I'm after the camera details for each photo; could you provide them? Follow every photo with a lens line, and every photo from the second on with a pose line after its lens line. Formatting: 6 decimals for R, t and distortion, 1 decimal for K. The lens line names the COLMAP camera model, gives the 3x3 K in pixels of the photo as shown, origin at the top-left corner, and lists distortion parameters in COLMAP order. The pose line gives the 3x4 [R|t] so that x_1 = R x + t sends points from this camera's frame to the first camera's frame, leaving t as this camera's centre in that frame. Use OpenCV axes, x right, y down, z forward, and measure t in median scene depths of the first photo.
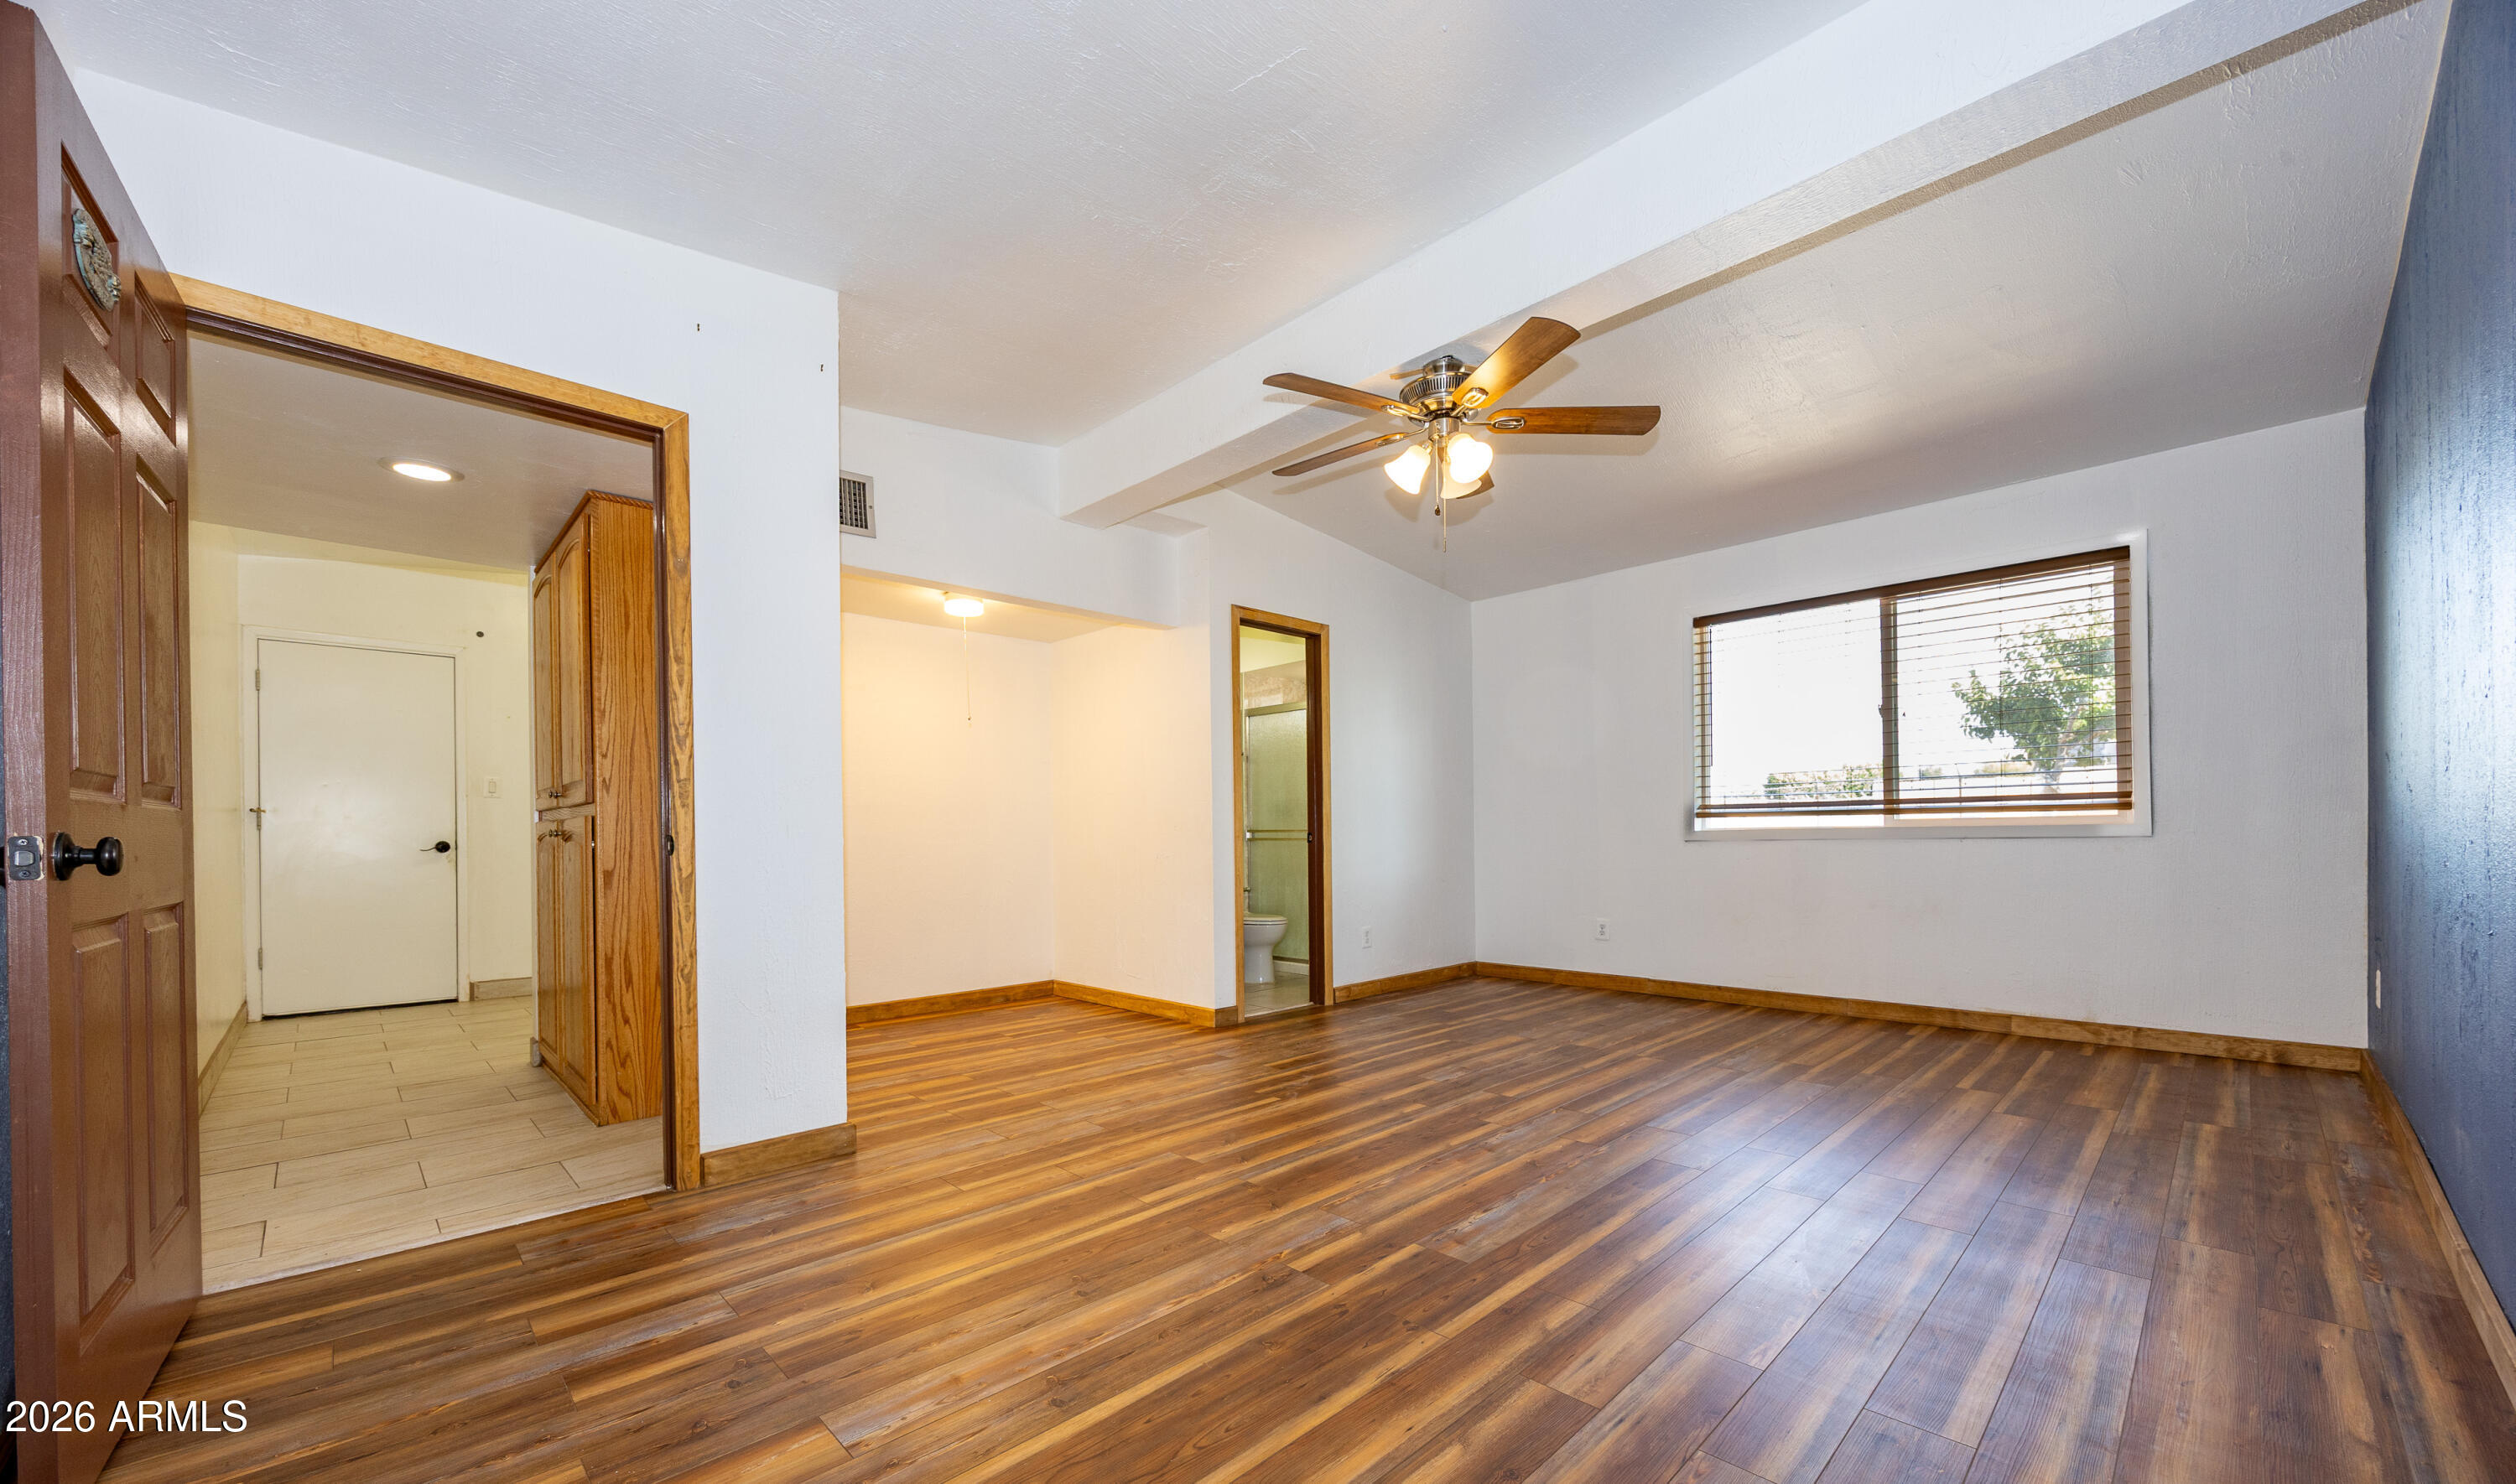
lens RADIAL K [[967.0, 0, 1258.4], [0, 967.0, 840.8], [0, 0, 1]] dist [-0.000532, -0.000256]
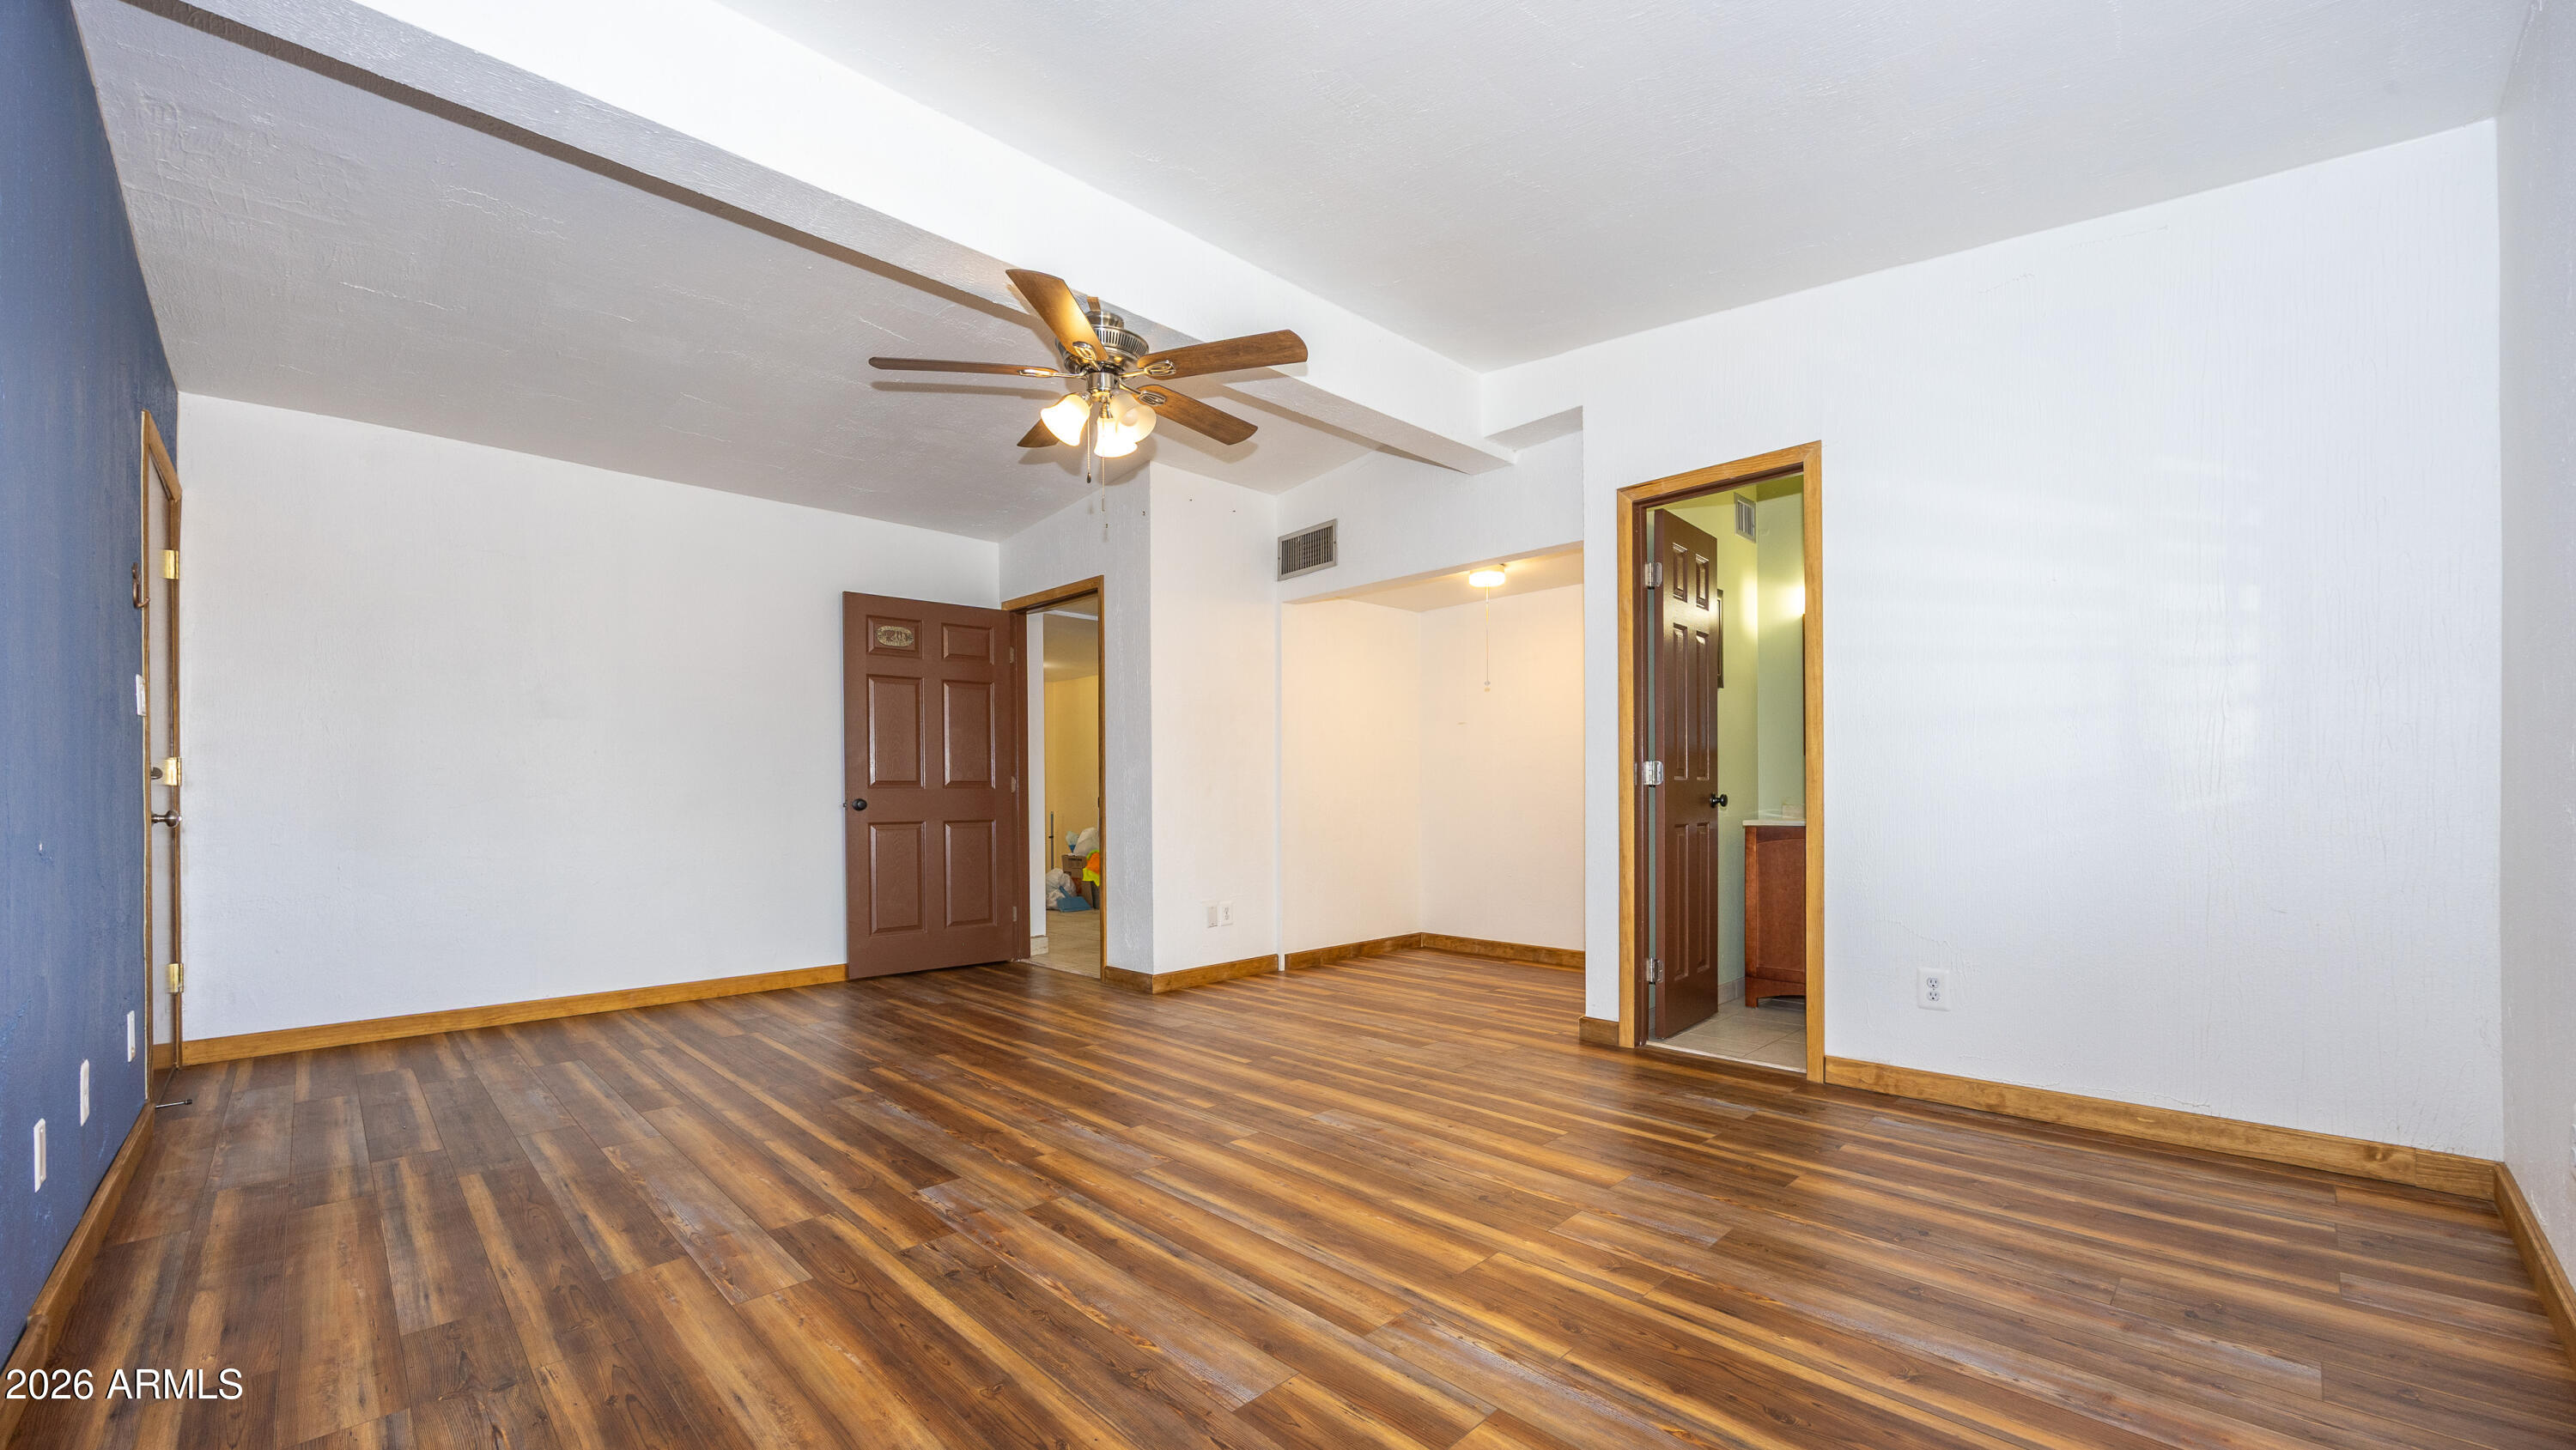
lens RADIAL K [[989.0, 0, 1284.9], [0, 989.0, 795.2], [0, 0, 1]] dist [0.000496, 0.000247]
pose [[0.000808, 0.011559, -0.999933, 1.513105], [0.003366, 0.999928, 0.011561, -0.033058], [0.999994, -0.003375, 0.000769, 1.502955]]
